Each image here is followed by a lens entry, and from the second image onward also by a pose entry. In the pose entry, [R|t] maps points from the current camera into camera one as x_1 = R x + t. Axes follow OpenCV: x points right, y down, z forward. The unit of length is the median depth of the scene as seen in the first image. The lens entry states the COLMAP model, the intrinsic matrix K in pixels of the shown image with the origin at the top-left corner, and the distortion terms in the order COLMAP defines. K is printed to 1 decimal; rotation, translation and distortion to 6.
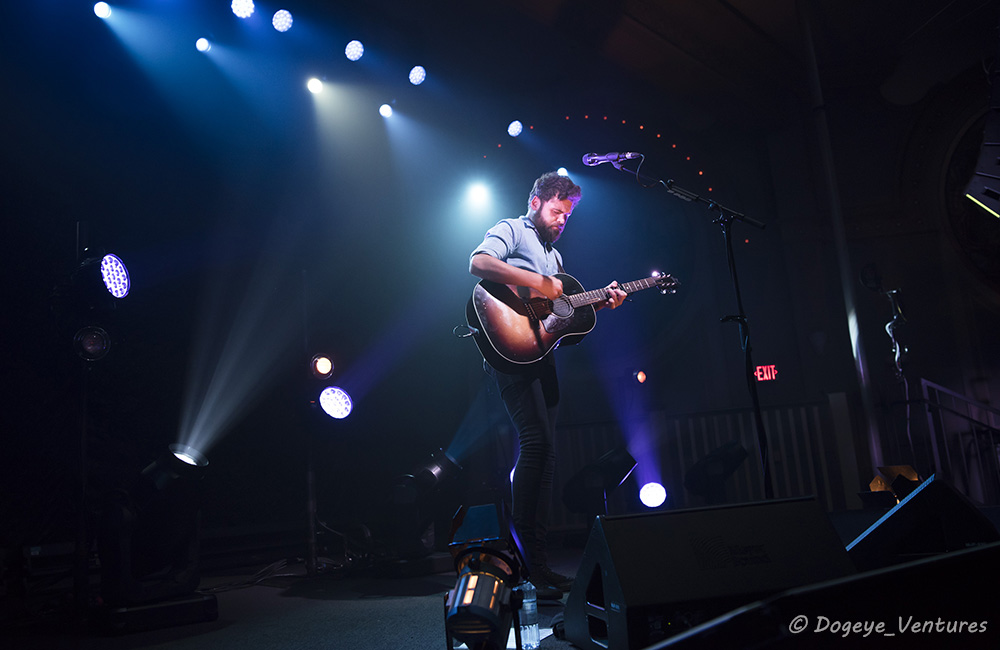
lens RADIAL K [[869.4, 0, 494.1], [0, 869.4, 308.6], [0, 0, 1]] dist [-0.010379, -0.003749]
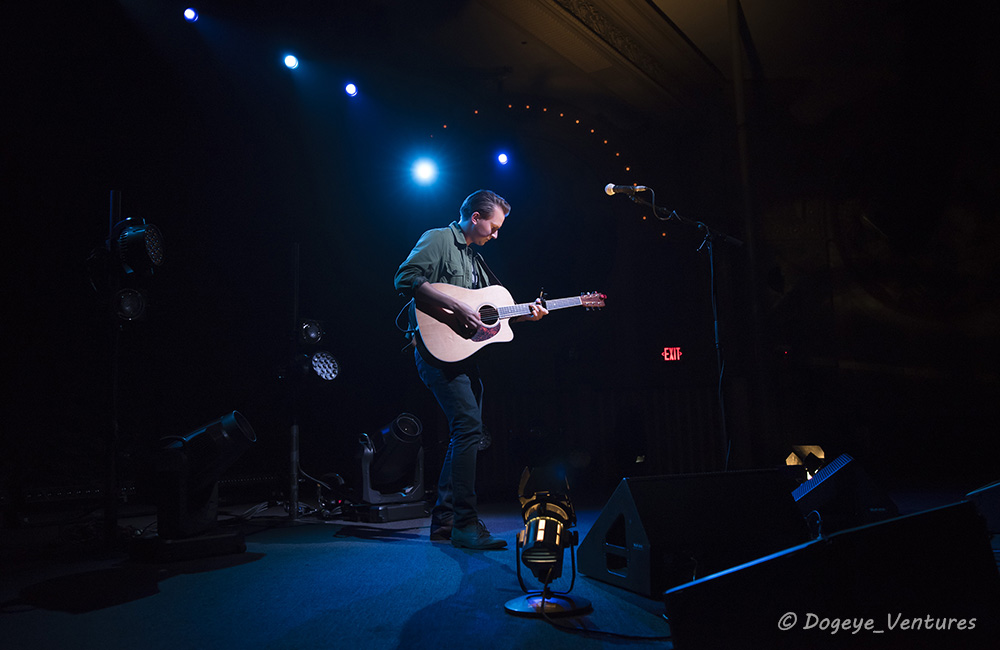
lens RADIAL K [[850.2, 0, 496.5], [0, 850.2, 320.6], [0, 0, 1]] dist [-0.018271, -0.003683]
pose [[0.988853, 0.062160, 0.135296, -0.141643], [-0.070222, 0.995978, 0.055653, -0.031583], [-0.131293, -0.064533, 0.989241, -0.127177]]
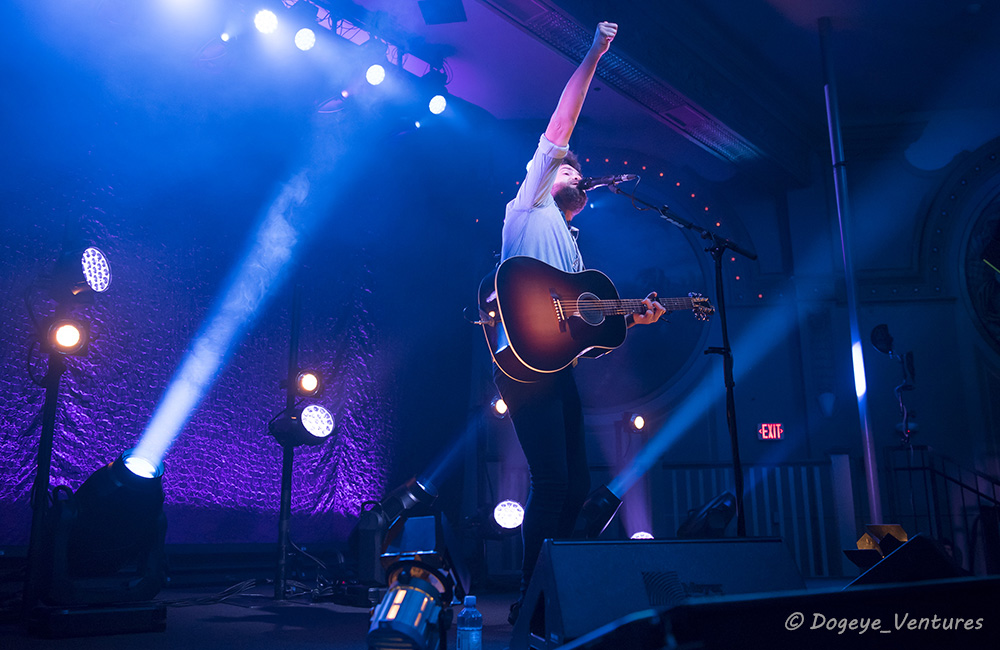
lens RADIAL K [[869.4, 0, 499.9], [0, 869.4, 321.6], [0, 0, 1]] dist [-0.010379, -0.003749]
pose [[0.997186, 0.072836, -0.017739, 0.037626], [-0.073473, 0.996560, -0.038342, 0.024415], [0.014886, 0.039537, 0.999107, 0.031135]]
